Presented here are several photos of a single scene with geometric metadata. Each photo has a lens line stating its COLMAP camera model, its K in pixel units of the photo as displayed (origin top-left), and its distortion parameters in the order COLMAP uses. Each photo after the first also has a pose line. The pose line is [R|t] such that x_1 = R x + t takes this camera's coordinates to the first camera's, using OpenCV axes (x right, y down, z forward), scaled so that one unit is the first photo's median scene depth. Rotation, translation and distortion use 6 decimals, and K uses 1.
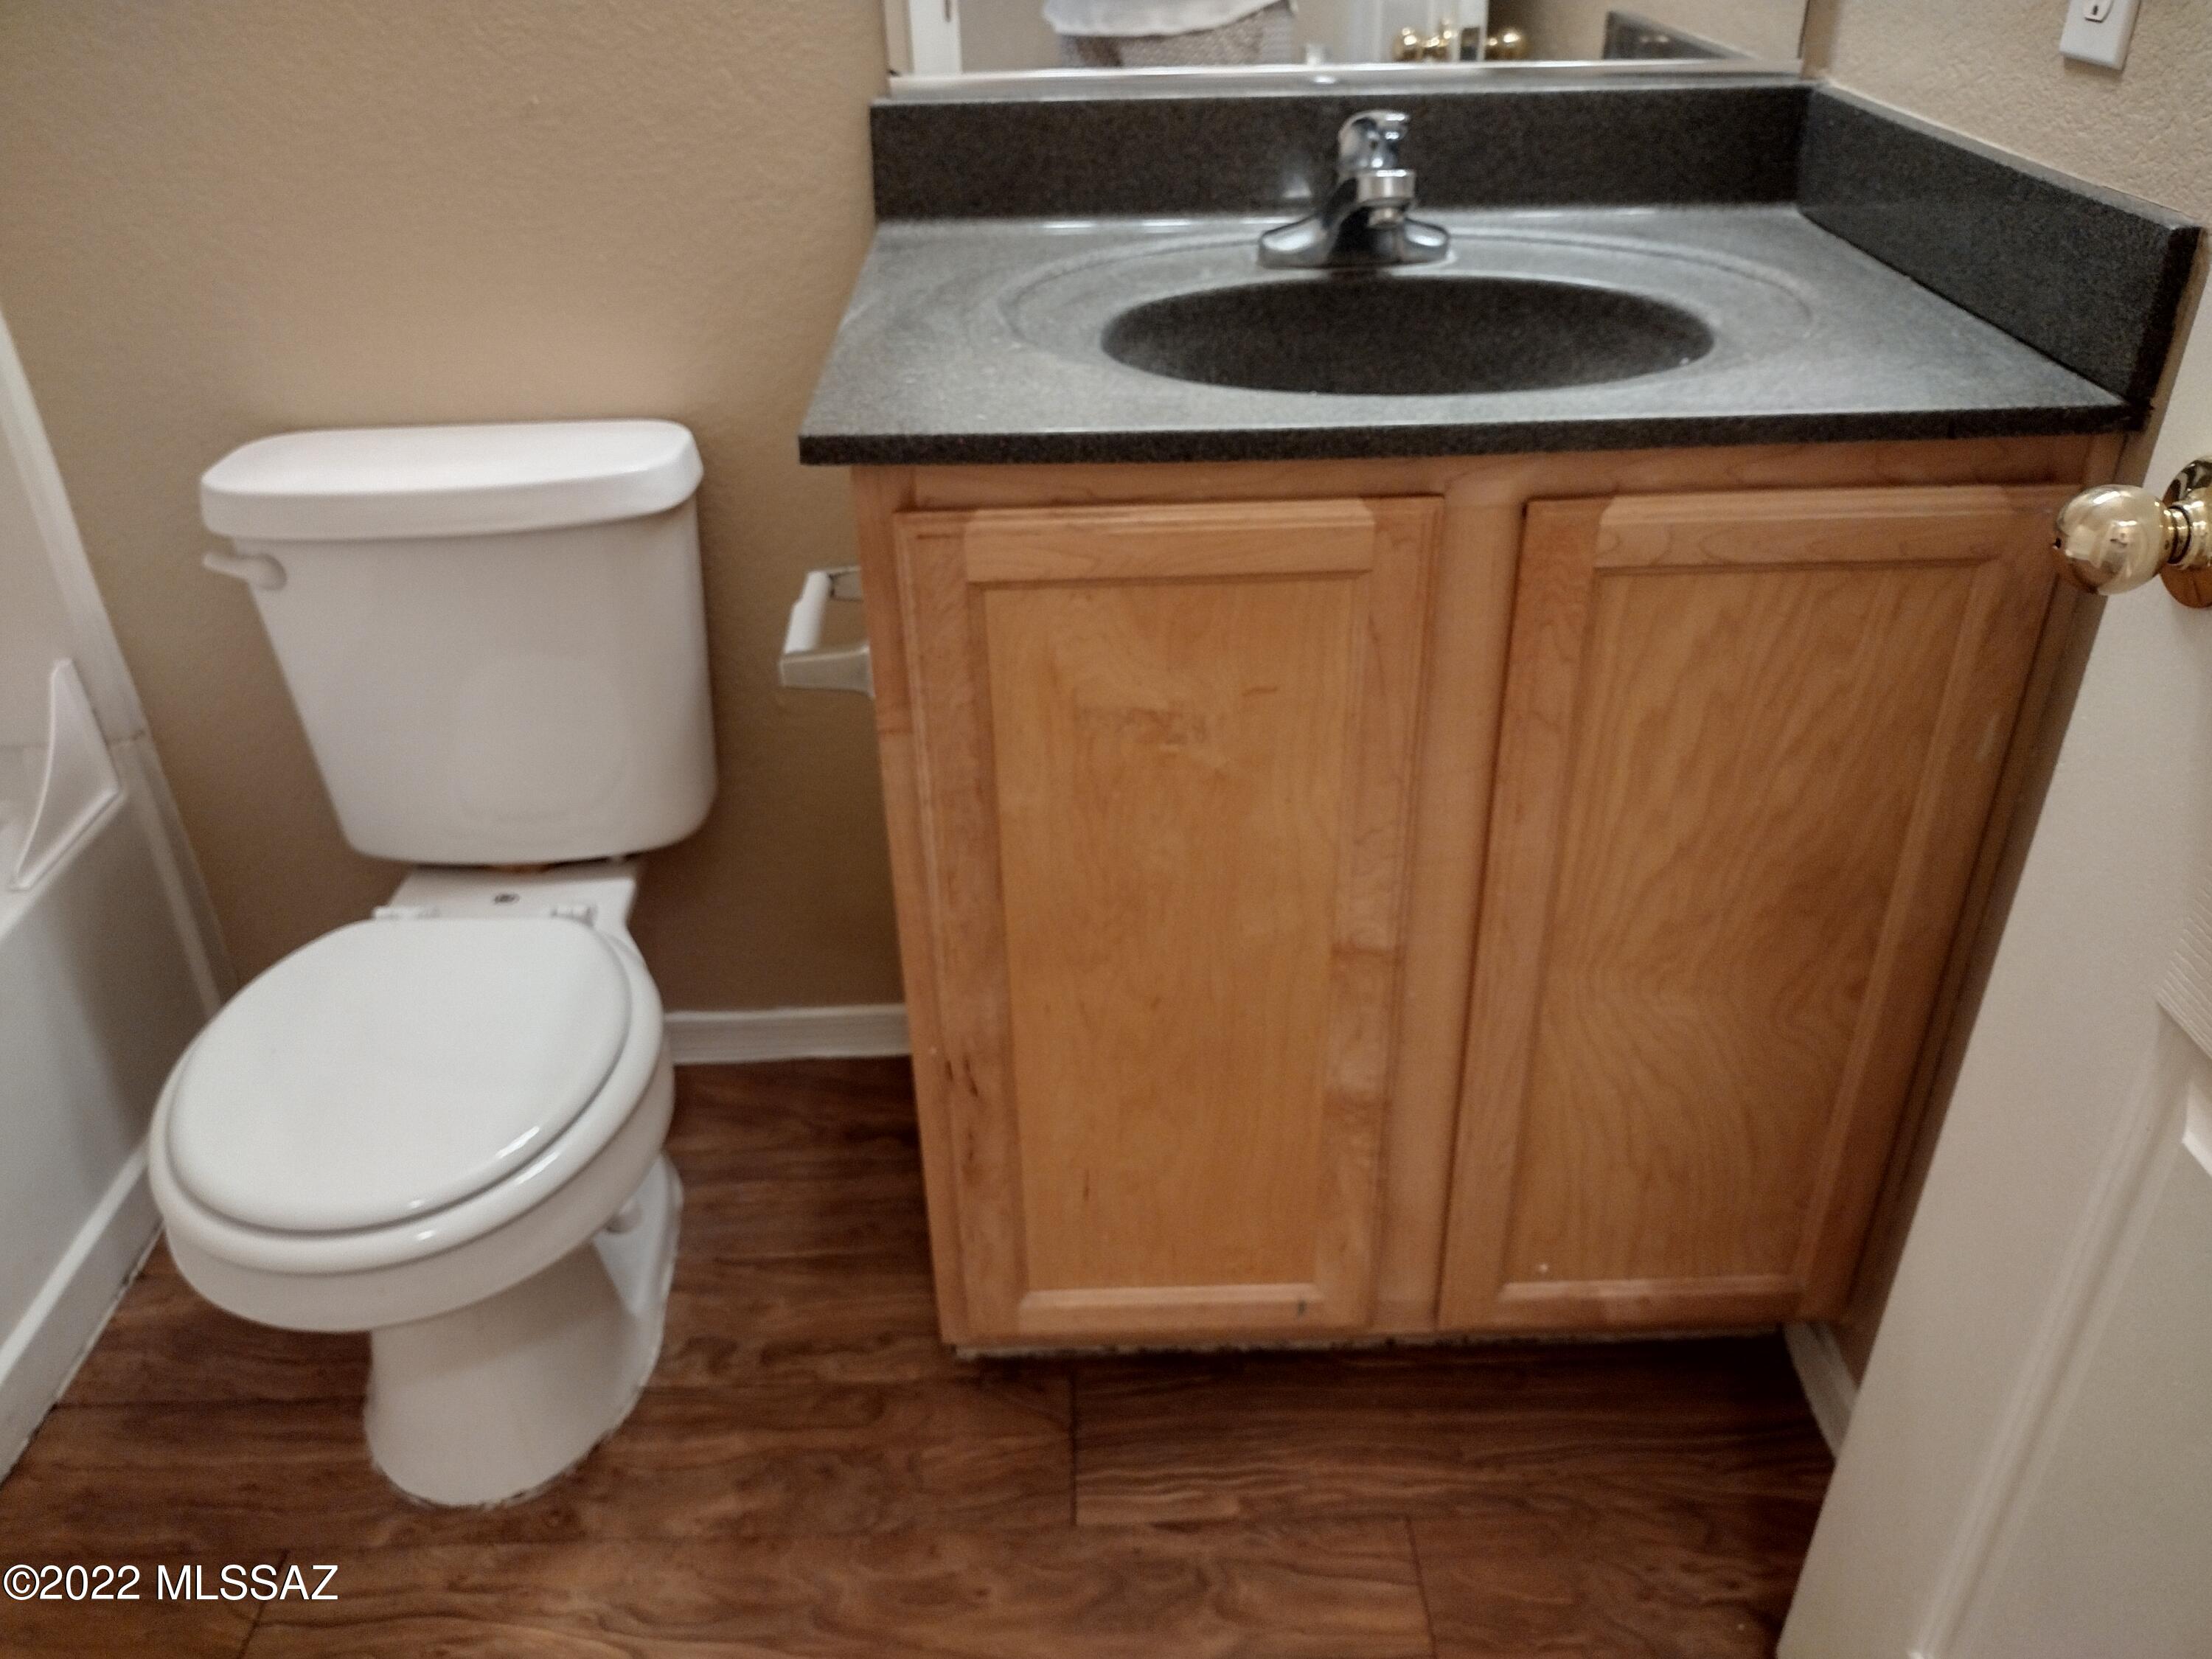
lens RADIAL K [[1697.7, 0, 1126.3], [0, 1697.7, 821.4], [0, 0, 1]] dist [0.076289, -0.106660]
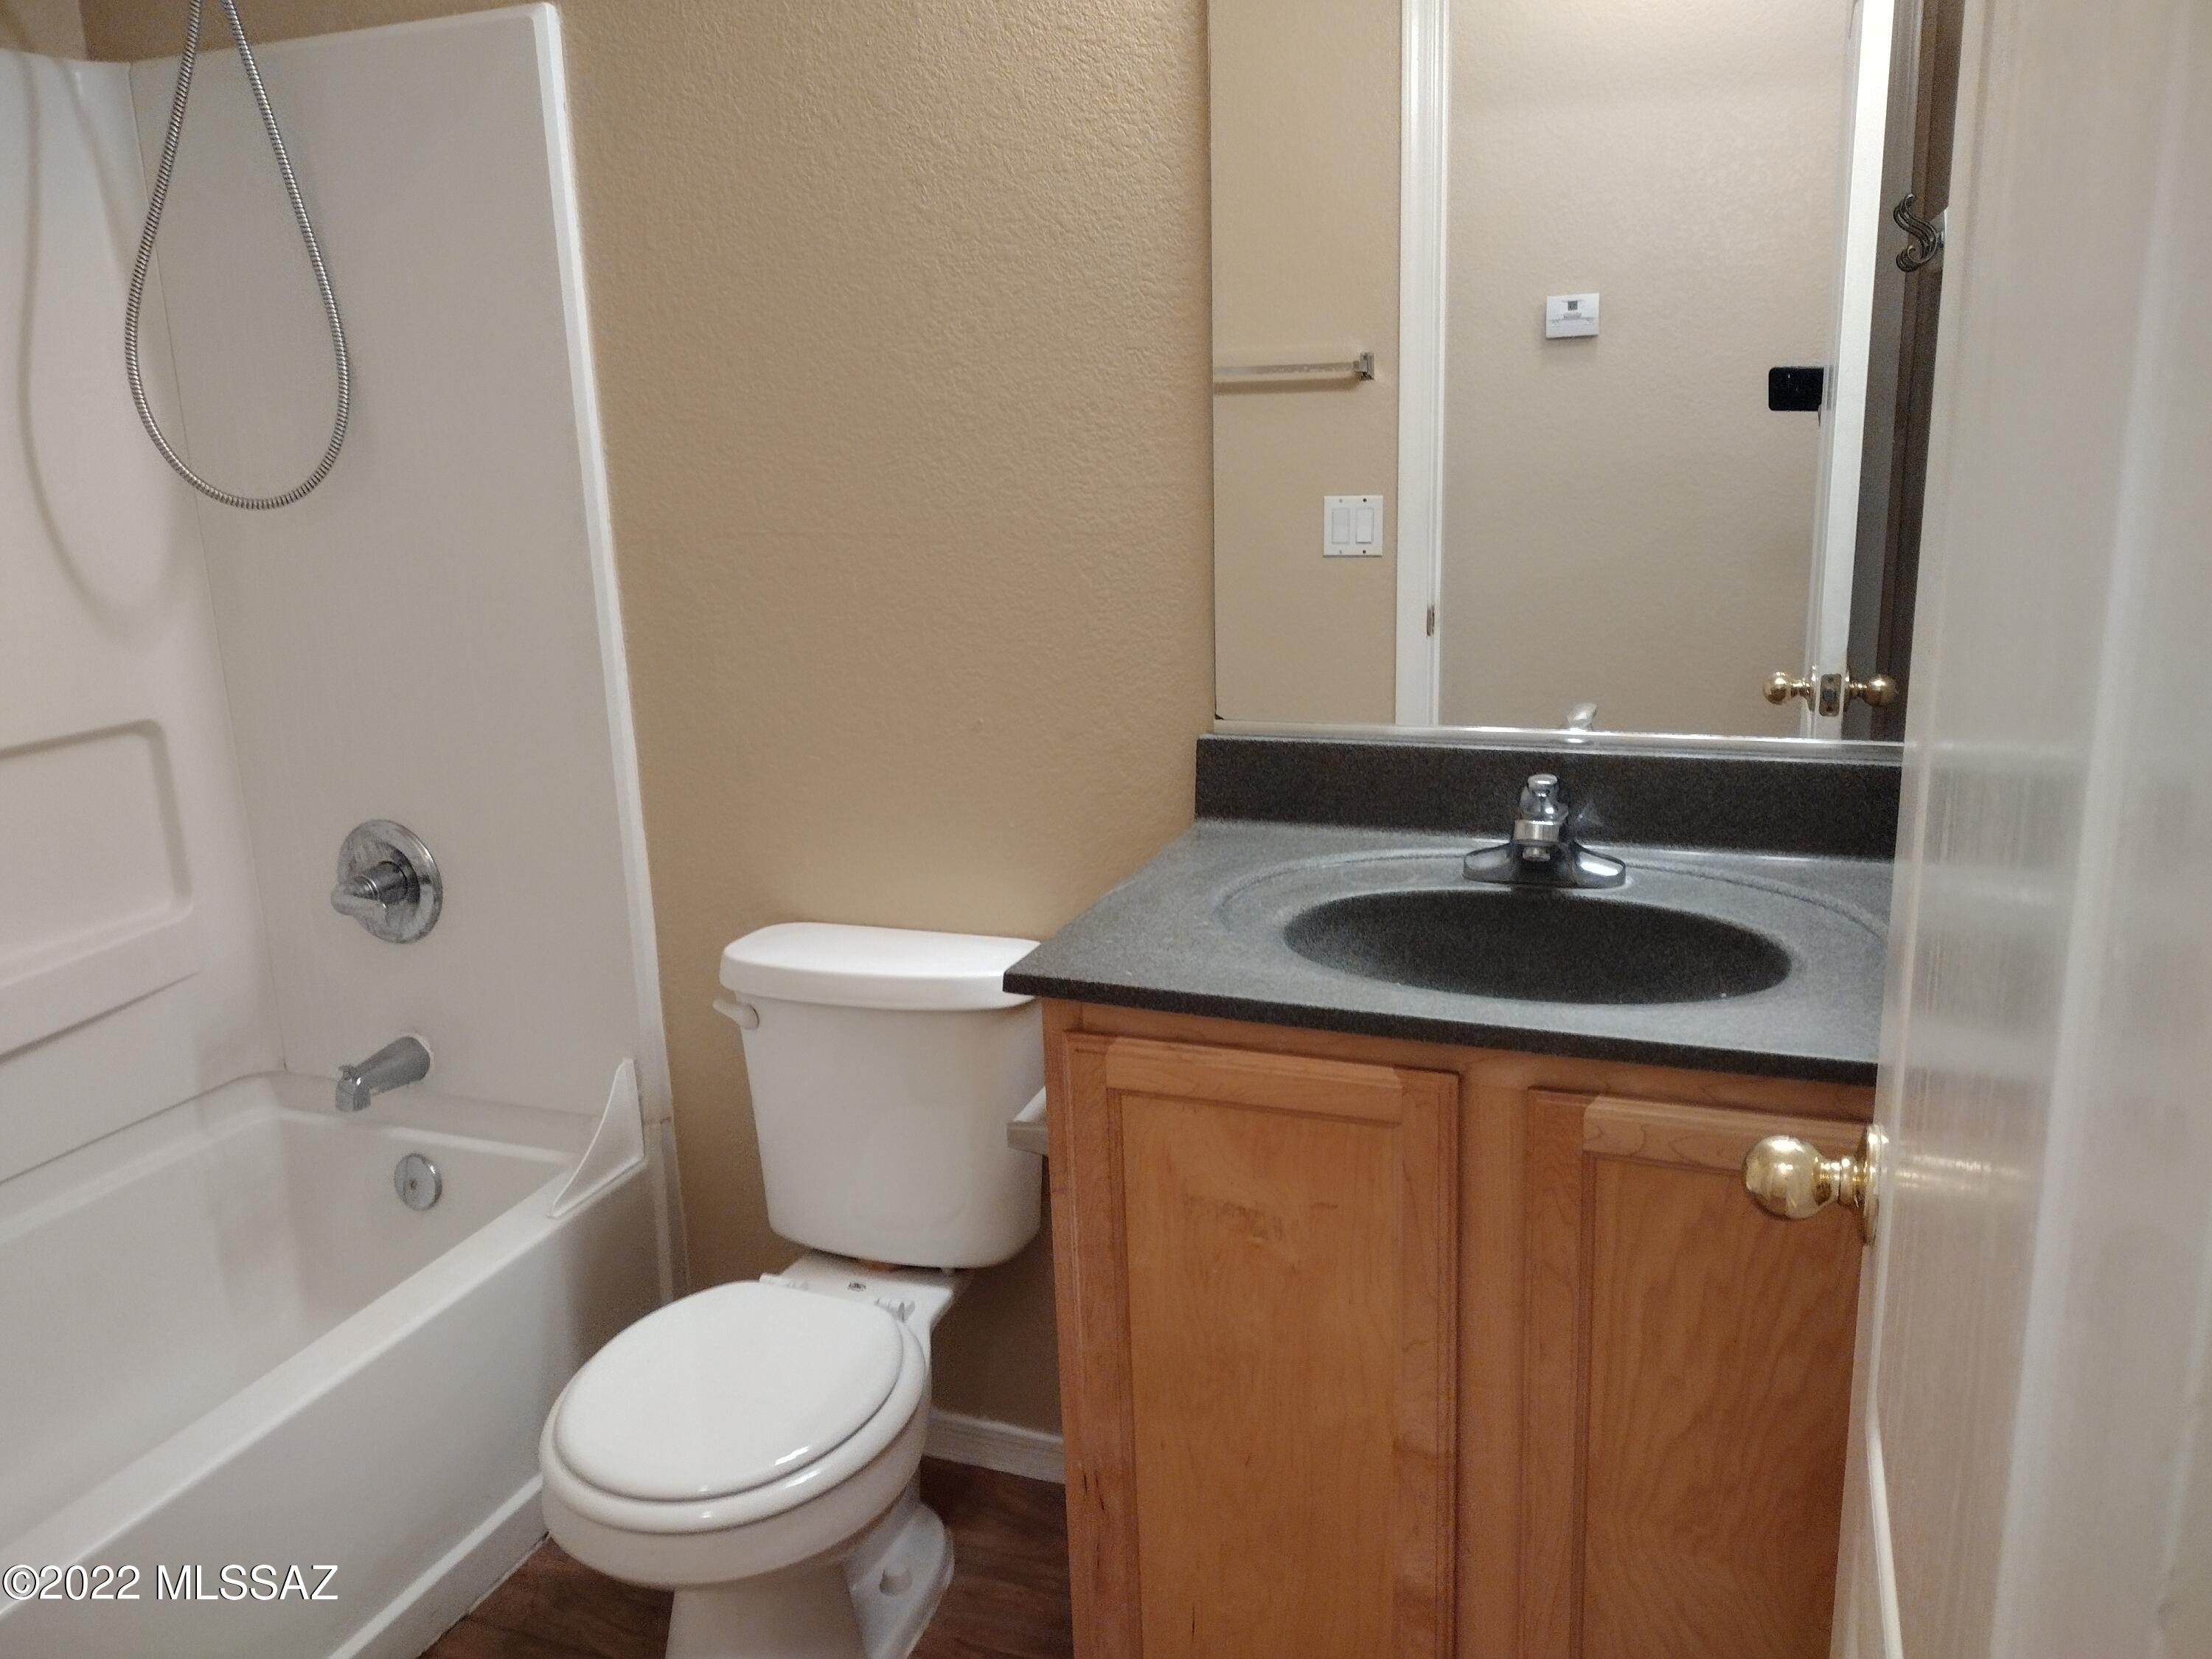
lens RADIAL K [[1697.7, 0, 1126.3], [0, 1697.7, 821.4], [0, 0, 1]] dist [0.076289, -0.106660]
pose [[0.926585, 0.083780, -0.366634, 0.357314], [-0.185655, 0.949703, -0.252183, -0.000636], [0.327066, 0.301736, 0.895535, -0.257201]]
